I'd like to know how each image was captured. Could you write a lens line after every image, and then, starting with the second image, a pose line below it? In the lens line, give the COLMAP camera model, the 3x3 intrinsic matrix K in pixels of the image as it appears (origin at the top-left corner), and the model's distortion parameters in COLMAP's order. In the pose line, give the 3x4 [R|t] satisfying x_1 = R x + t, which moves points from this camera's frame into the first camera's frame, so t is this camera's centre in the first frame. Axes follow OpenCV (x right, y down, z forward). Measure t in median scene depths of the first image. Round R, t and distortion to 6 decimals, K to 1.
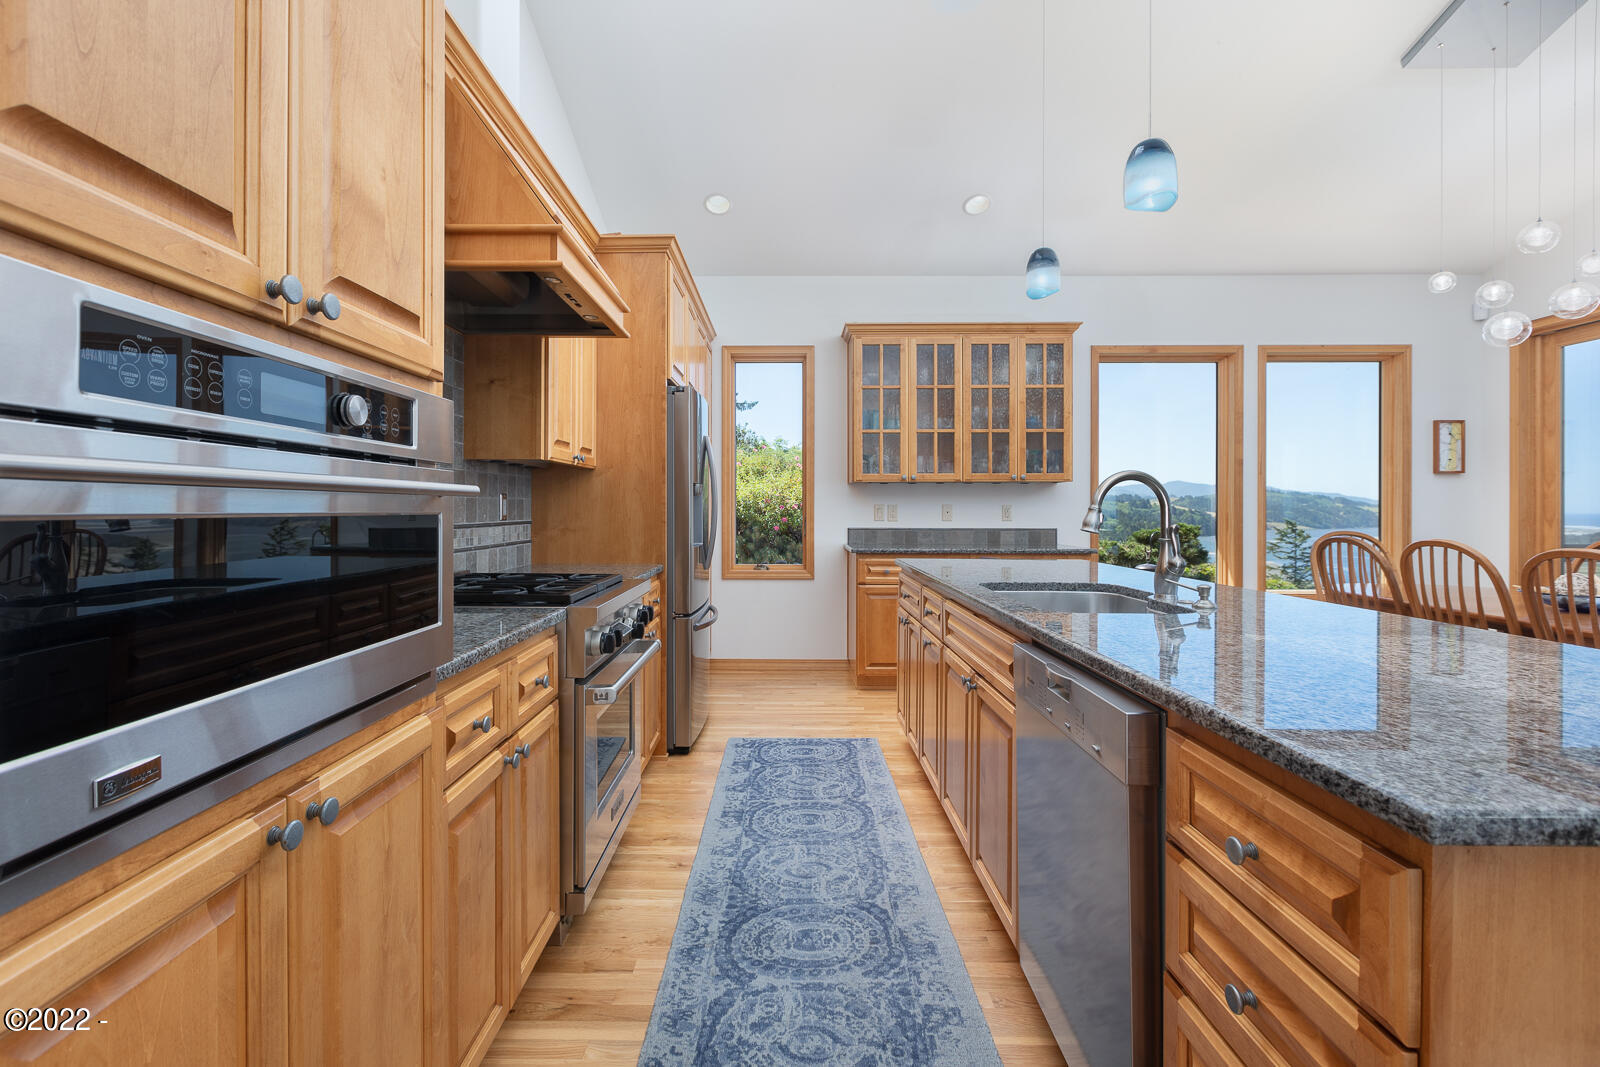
lens RADIAL K [[723.7, 0, 789.9], [0, 723.7, 508.9], [0, 0, 1]] dist [-0.000019, -0.000751]
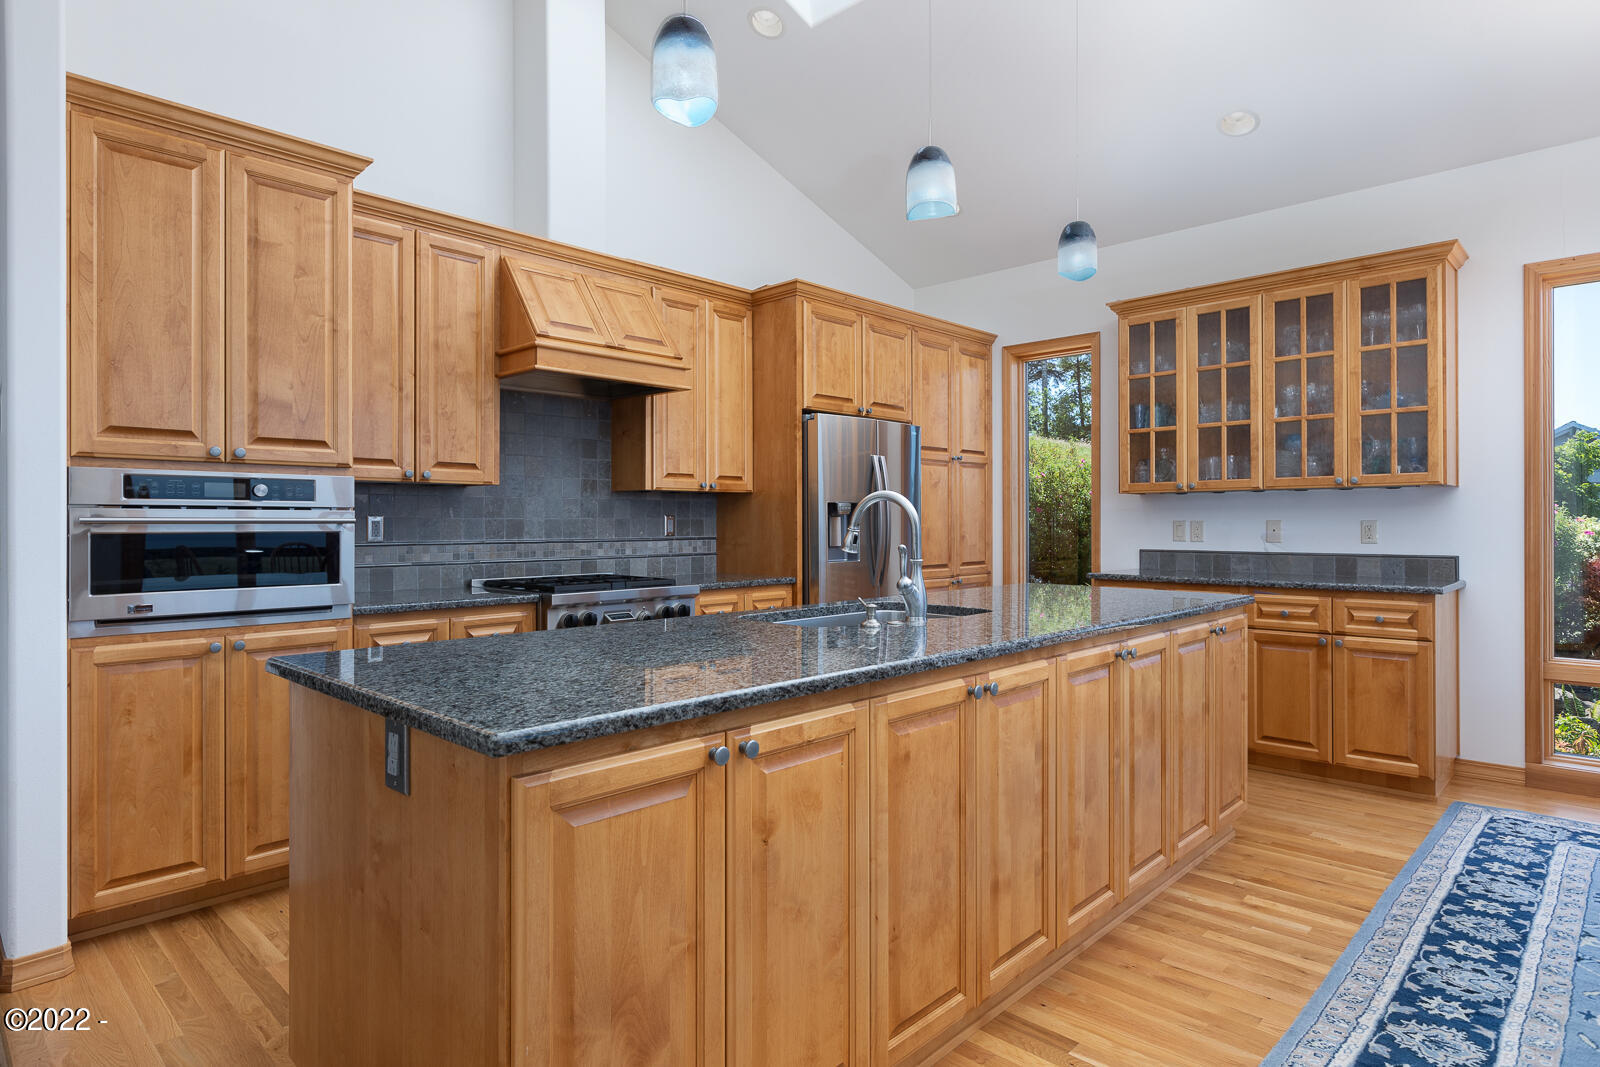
lens RADIAL K [[907.1, 0, 807.9], [0, 907.1, 521.9], [0, 0, 1]] dist [-0.002424, -0.003028]
pose [[0.727860, -0.003878, -0.685715, 0.808749], [0.002099, 0.999992, -0.003428, -0.003395], [0.685723, 0.001056, 0.727862, 0.005459]]
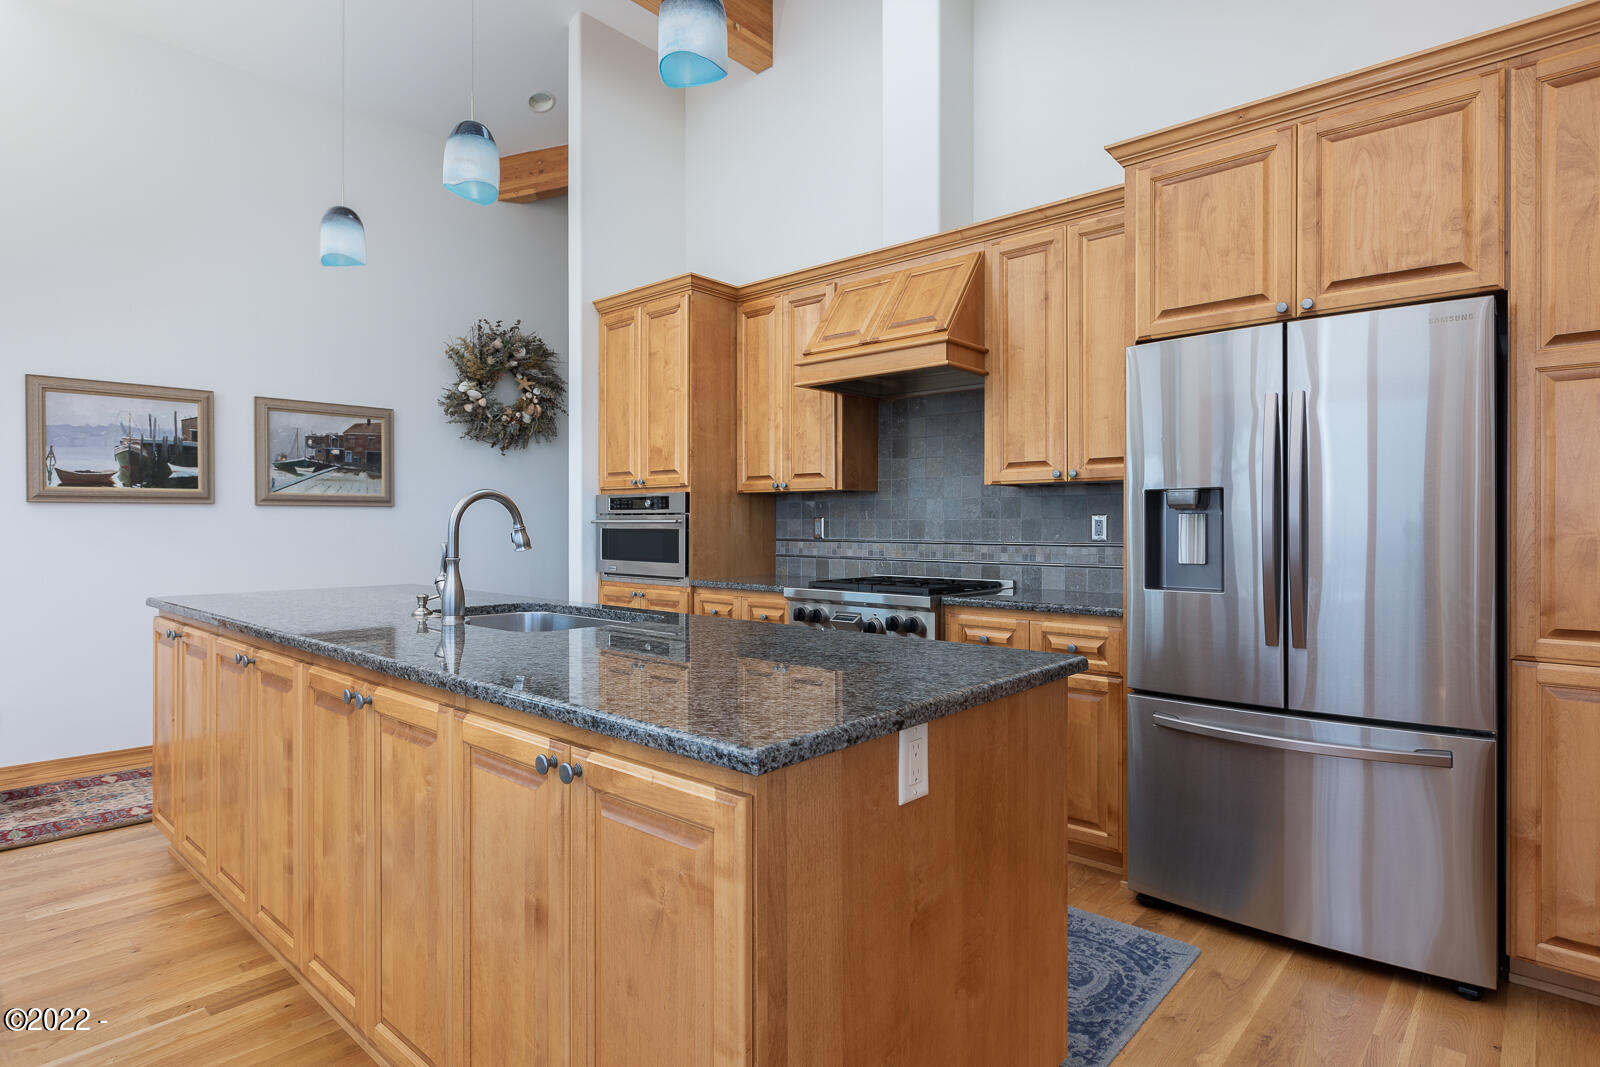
lens RADIAL K [[849.5, 0, 778.4], [0, 849.5, 528.7], [0, 0, 1]] dist [-0.001042, -0.000772]
pose [[-0.682078, 0.000023, -0.731280, 0.681201], [-0.004310, 0.999983, 0.004052, -0.004099], [0.731267, 0.005916, -0.682066, 1.353412]]
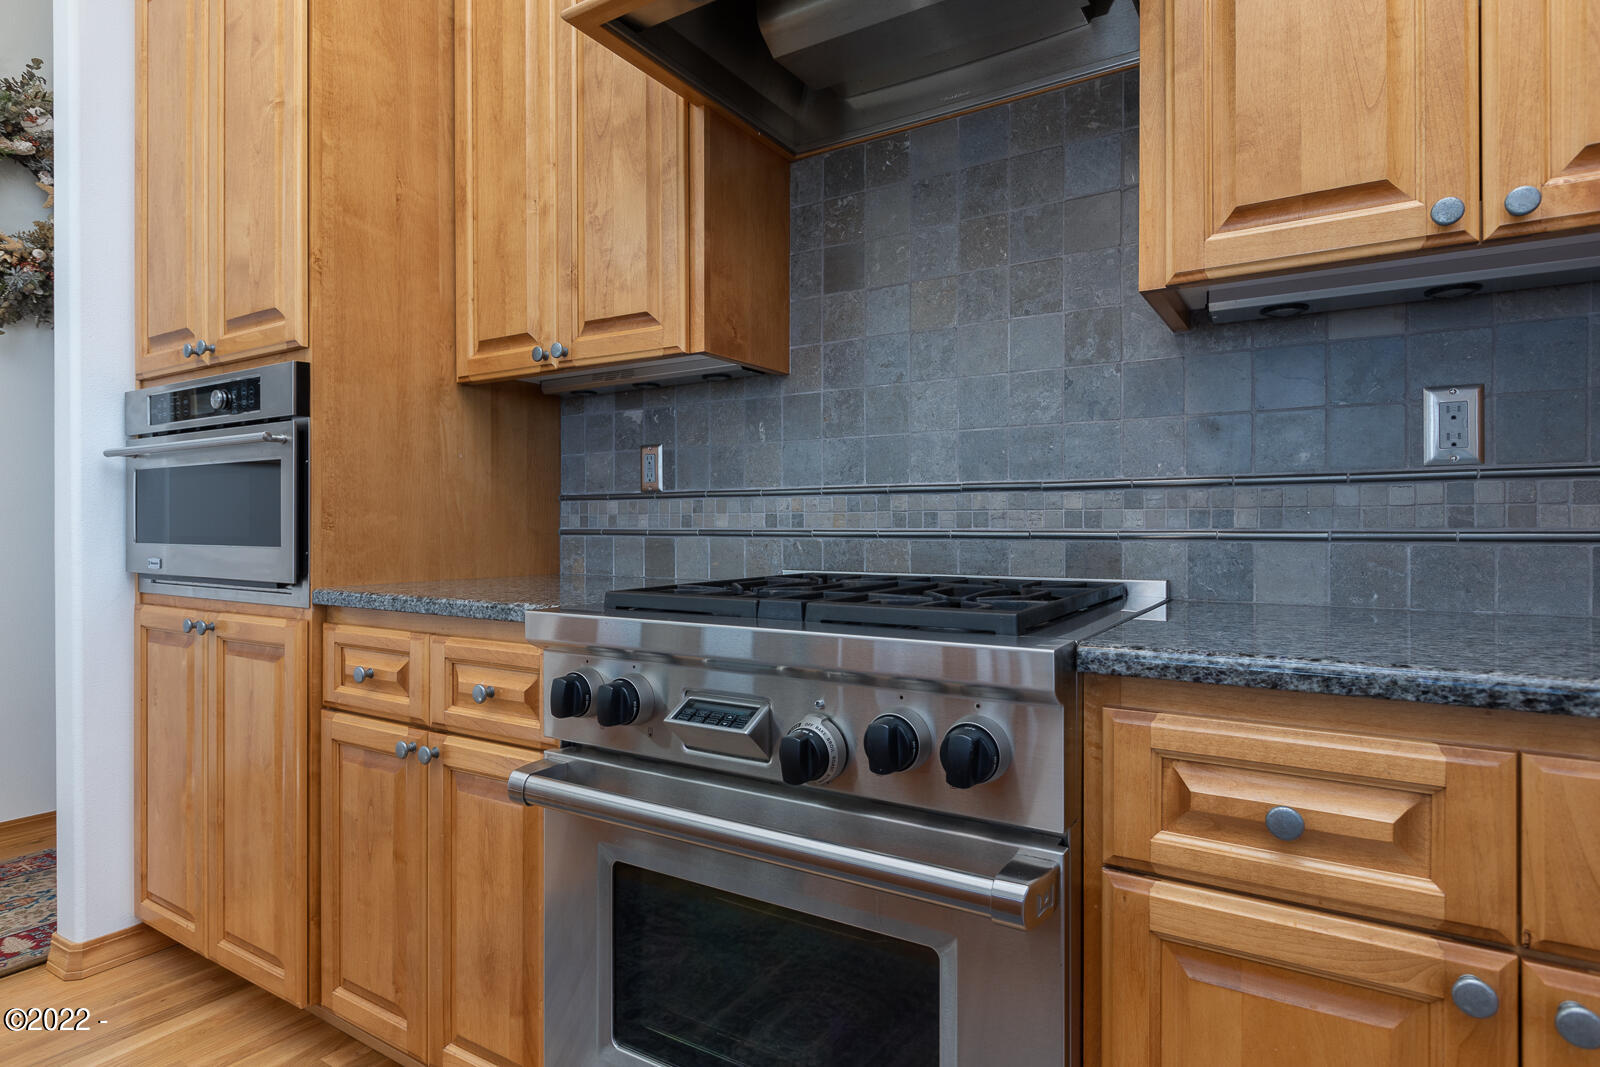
lens RADIAL K [[848.5, 0, 800.0], [0, 848.5, 533.5], [0, 0, 1]] dist [-0.003009, -0.000601]
pose [[-0.533729, 0.004988, -0.845641, 0.092529], [-0.003165, 0.999964, 0.007895, 0.041940], [0.845649, 0.006890, -0.533694, 0.881206]]
